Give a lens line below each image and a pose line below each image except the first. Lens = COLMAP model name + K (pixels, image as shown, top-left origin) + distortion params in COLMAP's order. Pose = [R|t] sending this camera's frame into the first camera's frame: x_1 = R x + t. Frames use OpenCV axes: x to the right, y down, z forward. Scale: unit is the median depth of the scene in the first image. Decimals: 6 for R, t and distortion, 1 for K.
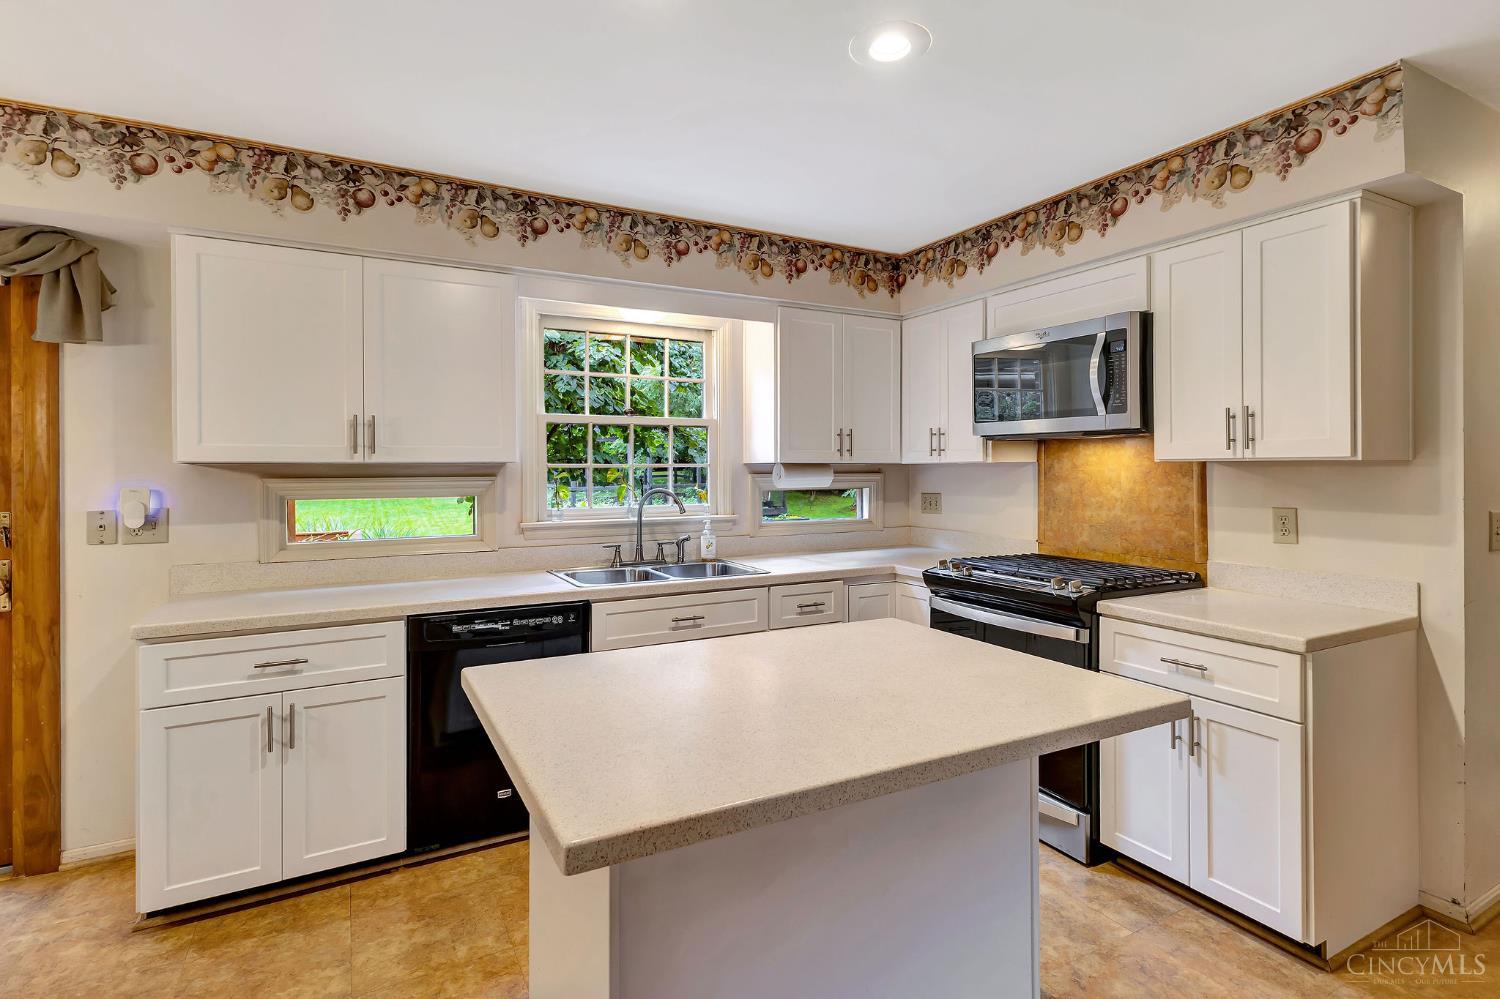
lens RADIAL K [[742.7, 0, 753.7], [0, 742.7, 469.4], [0, 0, 1]] dist [0.017660, -0.007458]
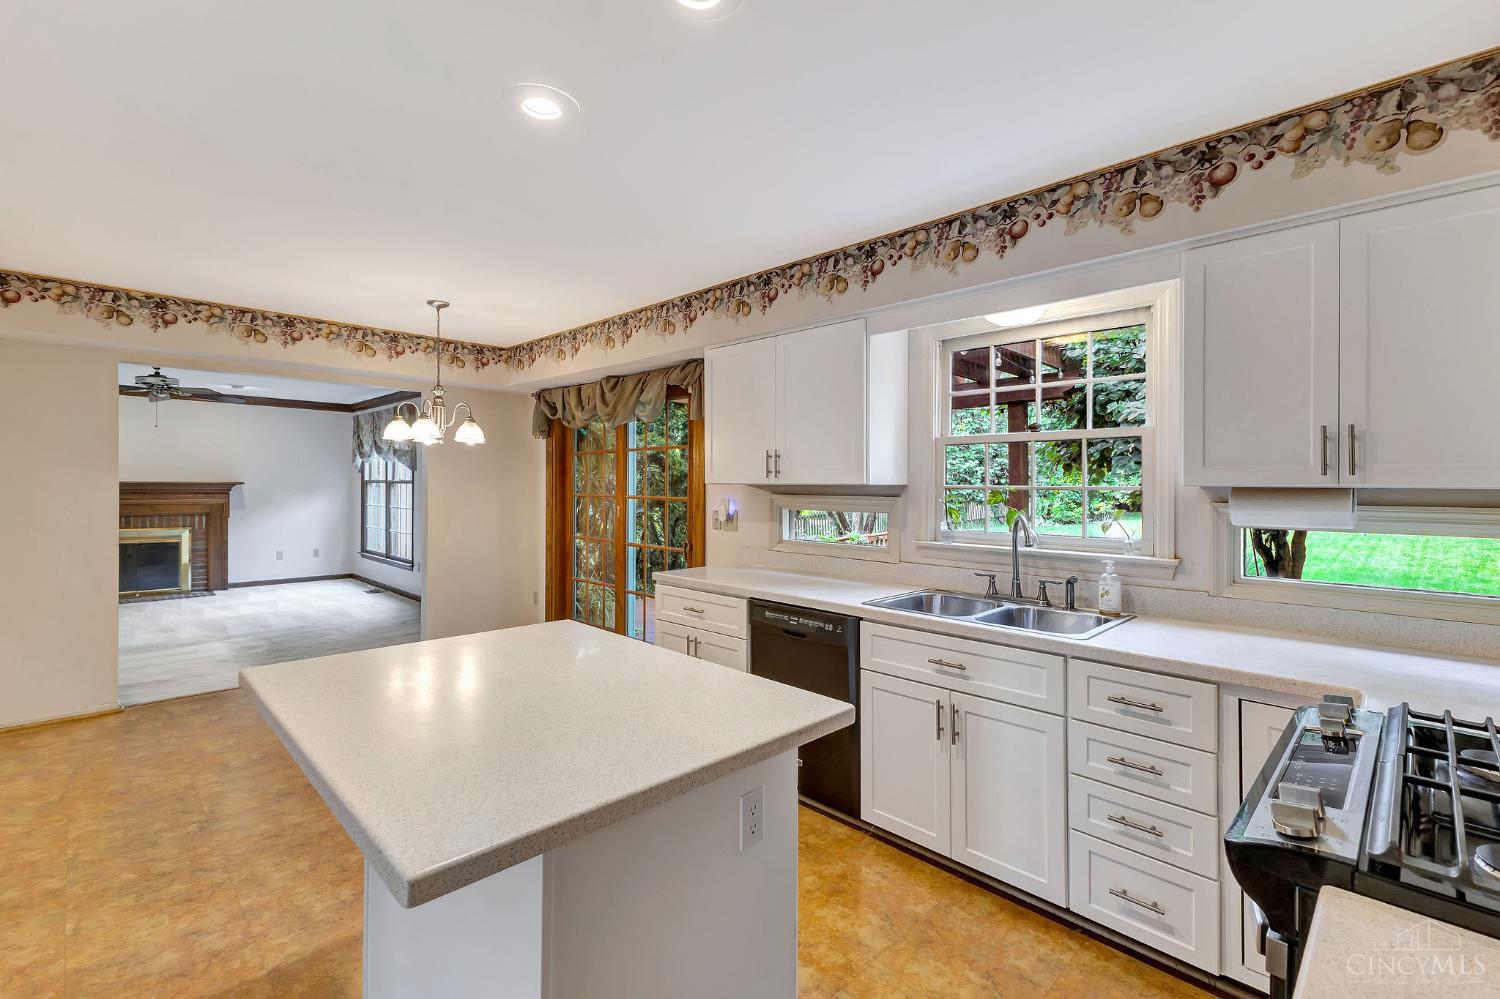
lens RADIAL K [[665.2, 0, 750.0], [0, 665.2, 481.4], [0, 0, 1]] dist [0.012225, -0.000006]
pose [[0.285445, 0.003118, -0.958390, 0.694019], [-0.008146, 0.999966, 0.000827, -0.015467], [0.958361, 0.007571, 0.285461, 0.640244]]
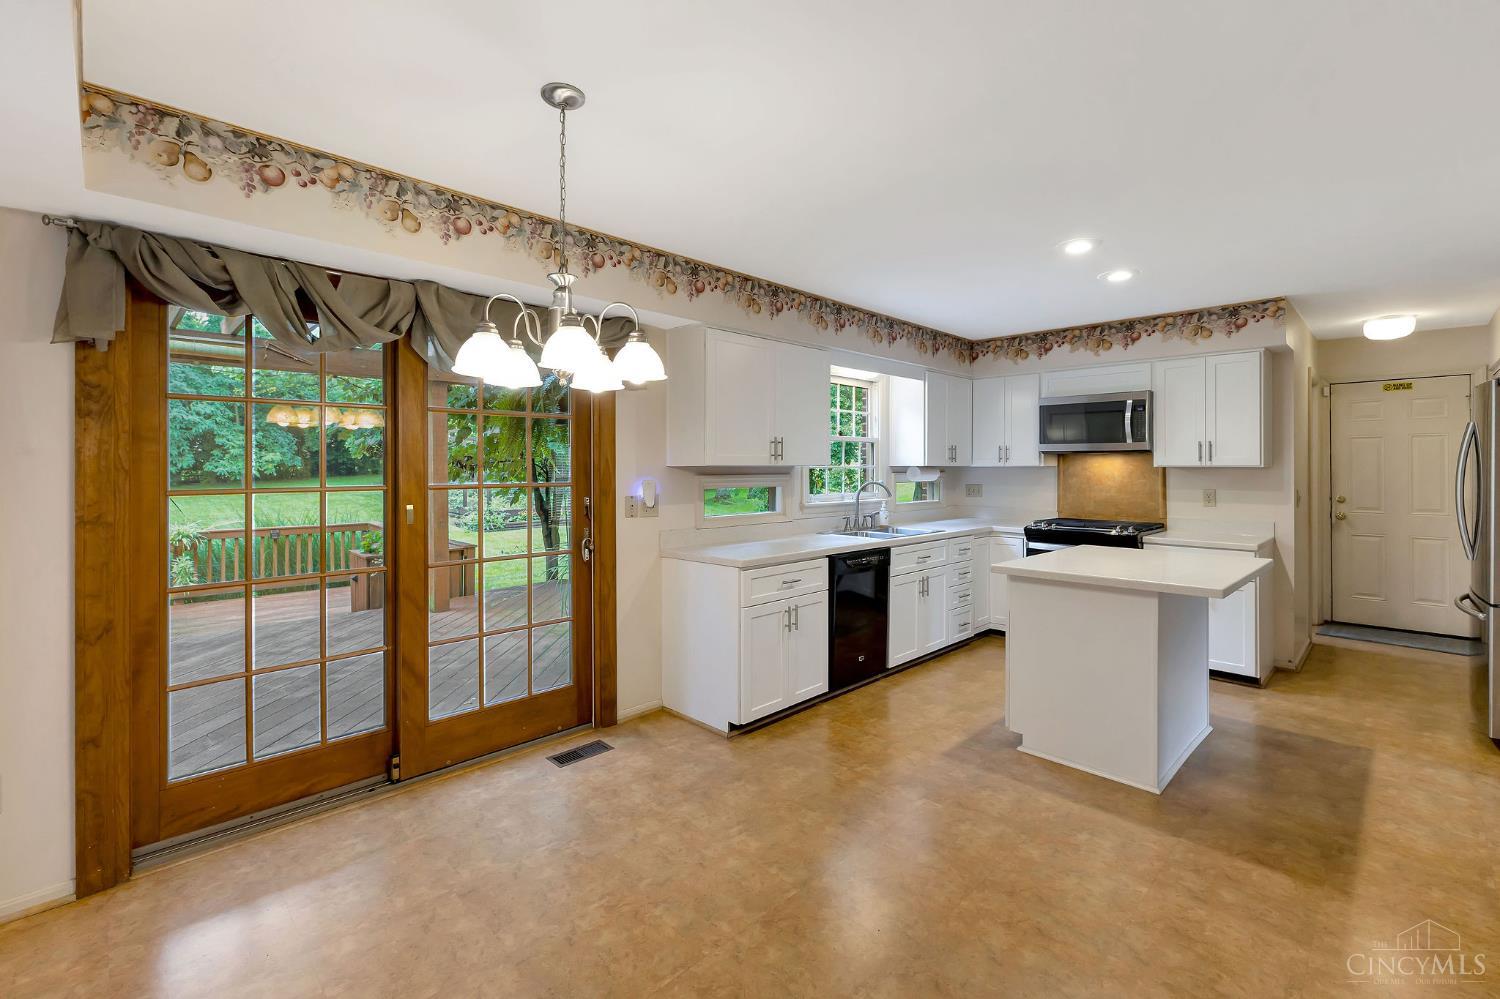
lens RADIAL K [[656.9, 0, 748.4], [0, 656.9, 465.4], [0, 0, 1]] dist [0.000672, 0.000245]
pose [[0.961135, 0.004134, 0.276048, -1.042473], [-0.003068, 0.999986, -0.004294, -0.003504], [-0.276062, 0.003280, 0.961134, -0.402807]]
